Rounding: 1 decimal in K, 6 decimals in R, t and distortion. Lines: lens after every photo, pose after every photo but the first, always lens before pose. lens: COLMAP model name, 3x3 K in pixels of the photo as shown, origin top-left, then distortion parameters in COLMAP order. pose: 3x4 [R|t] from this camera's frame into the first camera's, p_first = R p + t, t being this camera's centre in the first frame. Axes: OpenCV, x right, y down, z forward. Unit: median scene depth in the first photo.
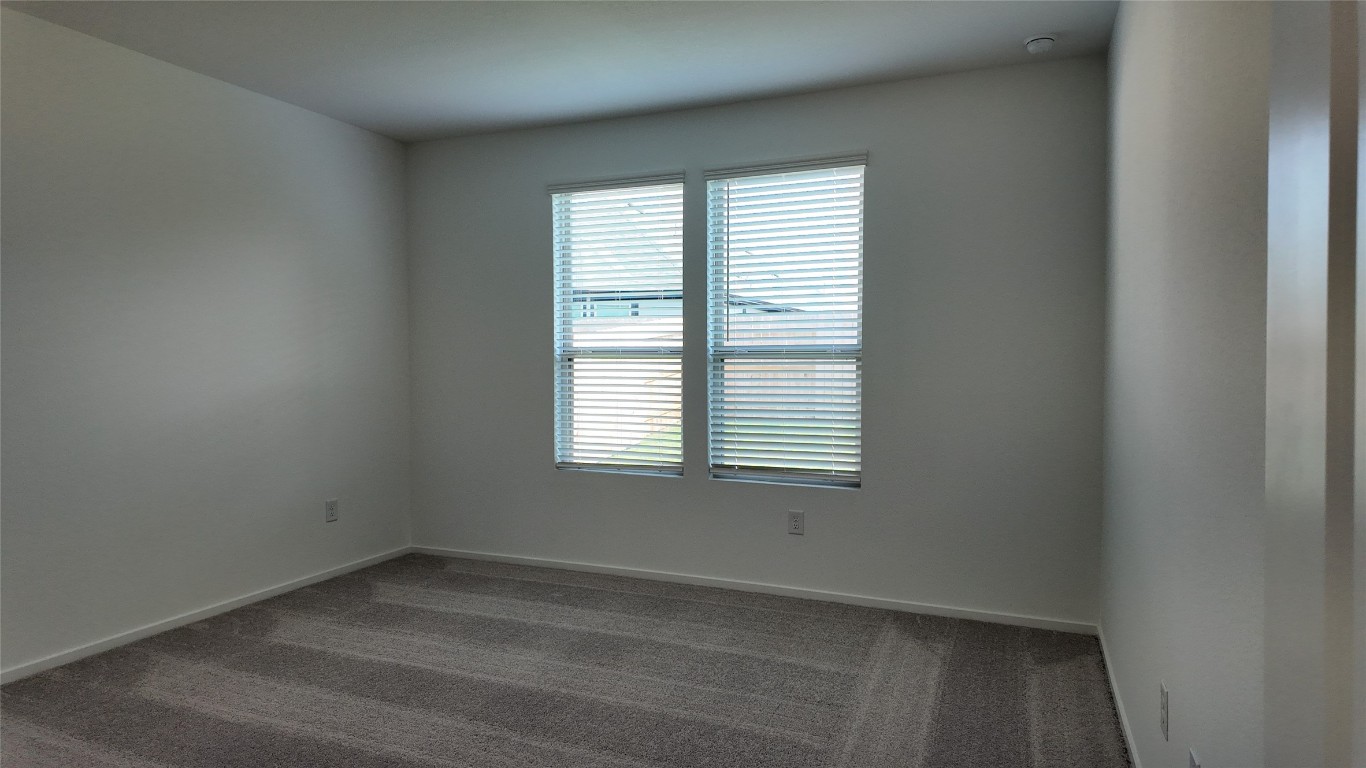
lens RADIAL K [[809.2, 0, 683.0], [0, 809.2, 384.0], [0, 0, 1]] dist [0.009067, 0.001820]
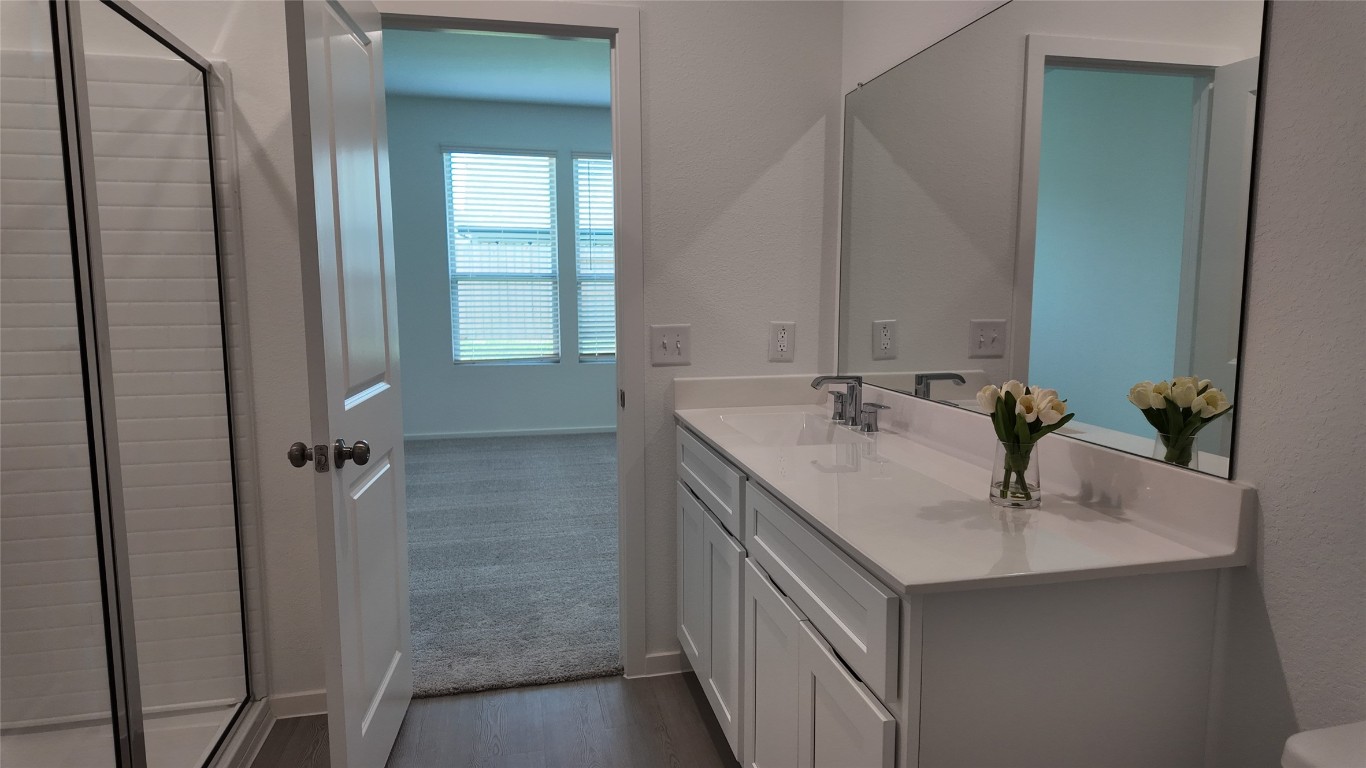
lens RADIAL K [[795.5, 0, 687.6], [0, 795.5, 381.9], [0, 0, 1]] dist [0.070805, -0.069972]
pose [[0.815839, -0.068143, 0.574250, -0.623809], [0.014756, 0.995163, 0.097126, 0.011250], [-0.578090, -0.070766, 0.812898, -0.300732]]
